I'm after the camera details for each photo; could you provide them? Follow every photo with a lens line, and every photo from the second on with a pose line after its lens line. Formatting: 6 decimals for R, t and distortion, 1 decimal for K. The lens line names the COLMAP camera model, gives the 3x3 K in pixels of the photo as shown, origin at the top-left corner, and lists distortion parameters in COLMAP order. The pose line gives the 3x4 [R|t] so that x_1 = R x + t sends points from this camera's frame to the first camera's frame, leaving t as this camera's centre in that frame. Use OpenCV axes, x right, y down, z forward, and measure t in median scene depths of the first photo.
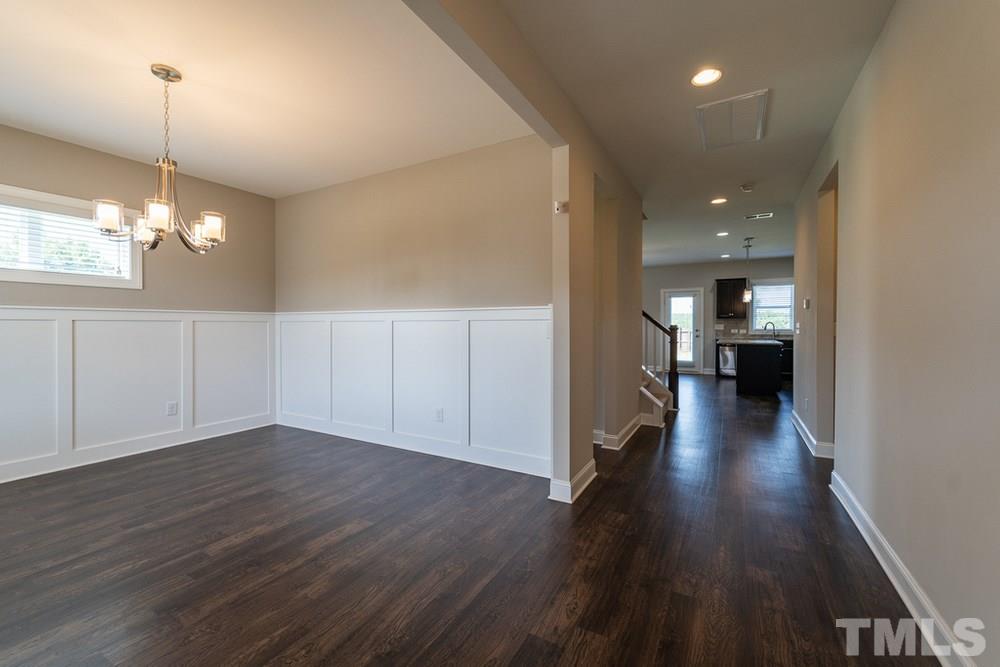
lens RADIAL K [[403.6, 0, 496.7], [0, 403.6, 328.6], [0, 0, 1]] dist [0.000822, -0.005976]
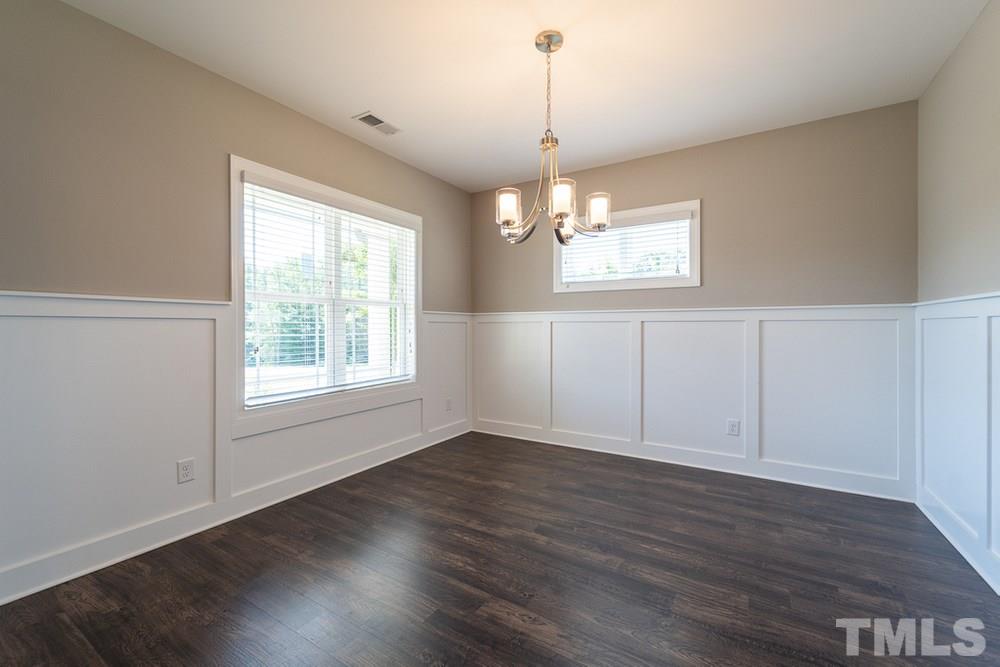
lens RADIAL K [[413.6, 0, 492.3], [0, 413.6, 329.7], [0, 0, 1]] dist [0.013177, -0.000073]
pose [[-0.047647, 0.011509, -0.998798, 0.104094], [-0.005717, 0.999914, 0.011794, -0.013030], [0.998848, 0.006272, -0.047578, 0.915040]]
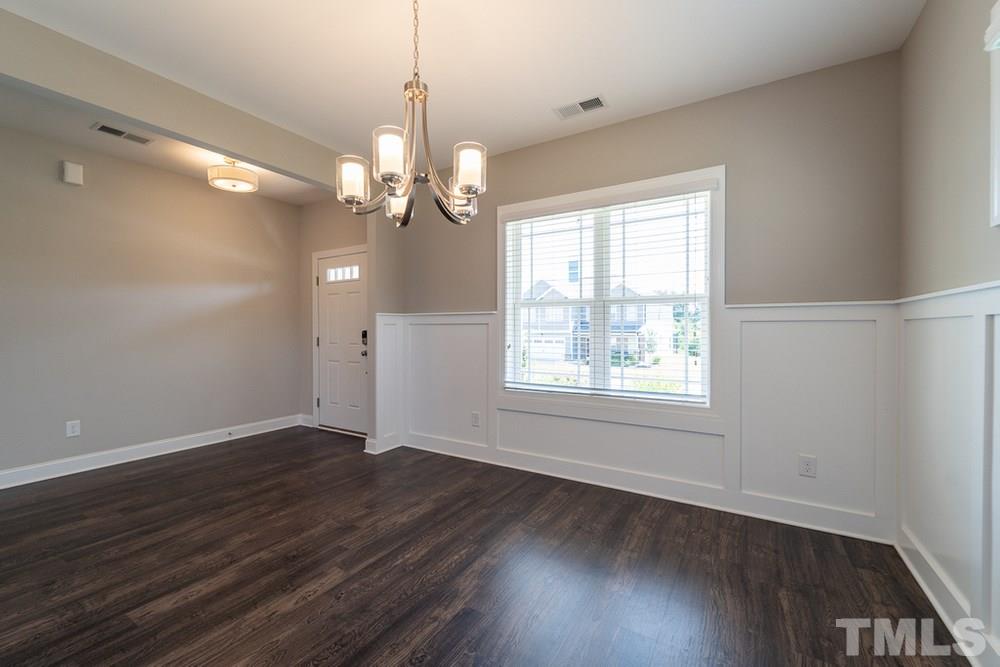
lens RADIAL K [[416.8, 0, 499.1], [0, 416.8, 329.1], [0, 0, 1]] dist [-0.000040, -0.000135]
pose [[-0.999104, 0.002097, 0.042269, -0.981667], [0.002208, 0.999994, 0.002590, -0.006118], [-0.042263, 0.002681, -0.999103, 1.696854]]
